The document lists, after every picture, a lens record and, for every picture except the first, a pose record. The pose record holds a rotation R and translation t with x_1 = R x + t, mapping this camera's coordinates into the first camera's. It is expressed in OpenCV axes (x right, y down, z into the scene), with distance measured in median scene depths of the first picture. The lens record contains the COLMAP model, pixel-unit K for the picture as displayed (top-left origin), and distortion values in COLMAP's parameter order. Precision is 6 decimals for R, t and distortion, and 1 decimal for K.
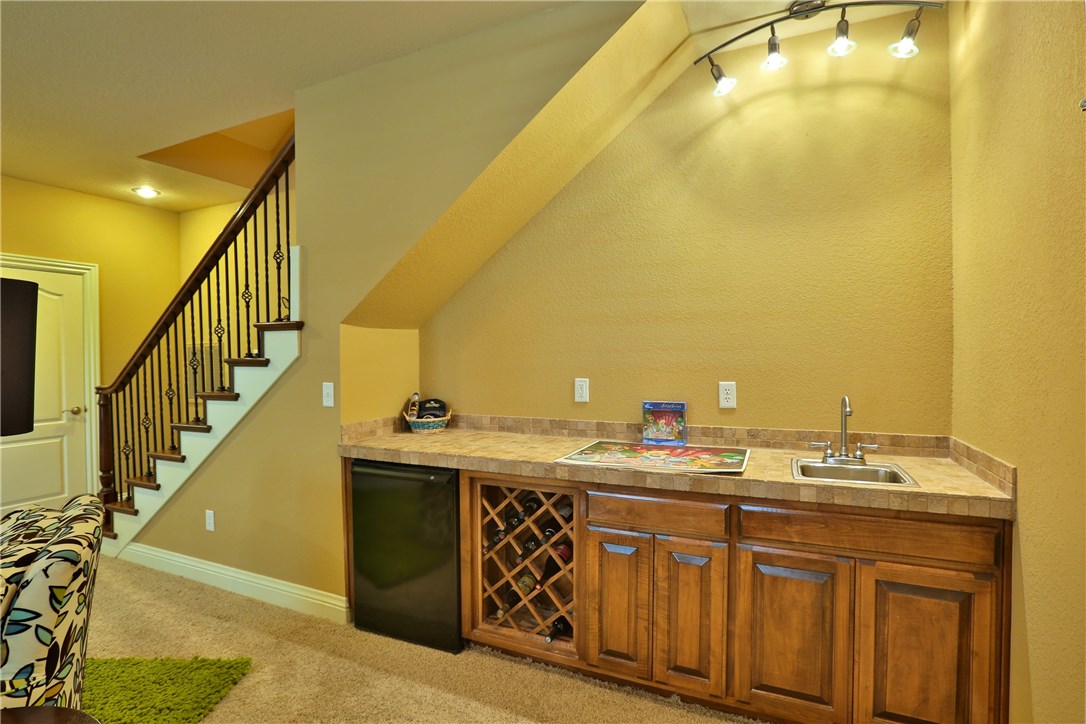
lens RADIAL K [[538.2, 0, 535.9], [0, 538.2, 361.9], [0, 0, 1]] dist [-0.024423, 0.001208]
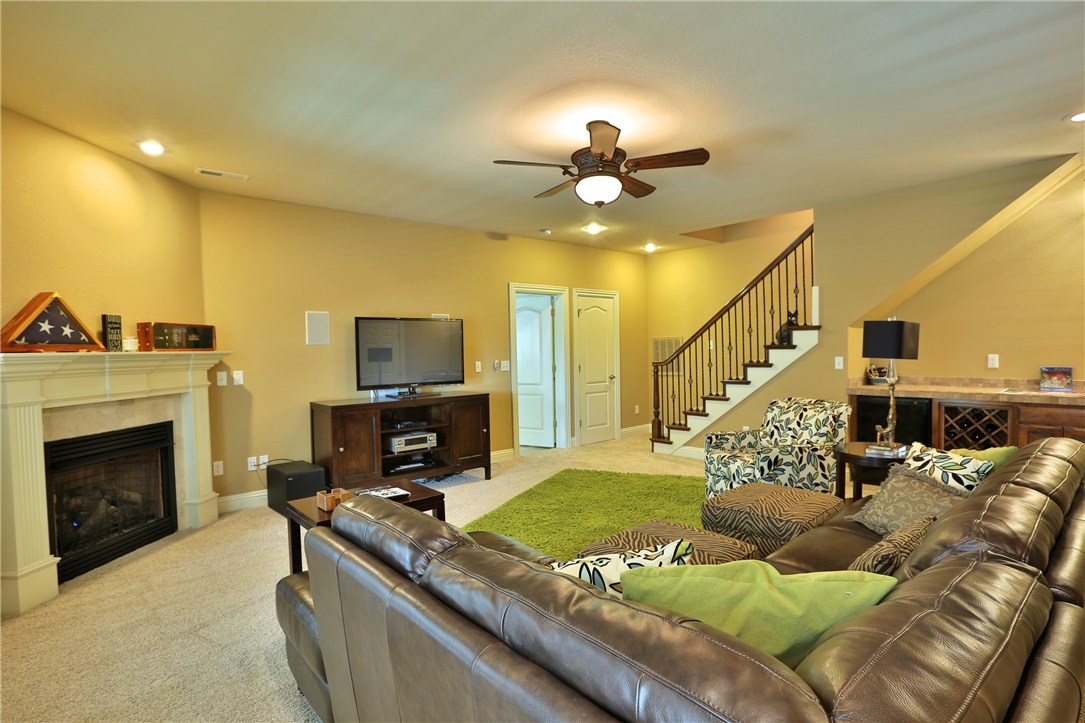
lens RADIAL K [[537.7, 0, 549.8], [0, 537.7, 358.7], [0, 0, 1]] dist [-0.024423, 0.001208]
pose [[0.913112, -0.002636, -0.407700, -0.568818], [0.008067, 0.999900, 0.011602, 0.015092], [0.407628, -0.013882, 0.913042, -1.234416]]
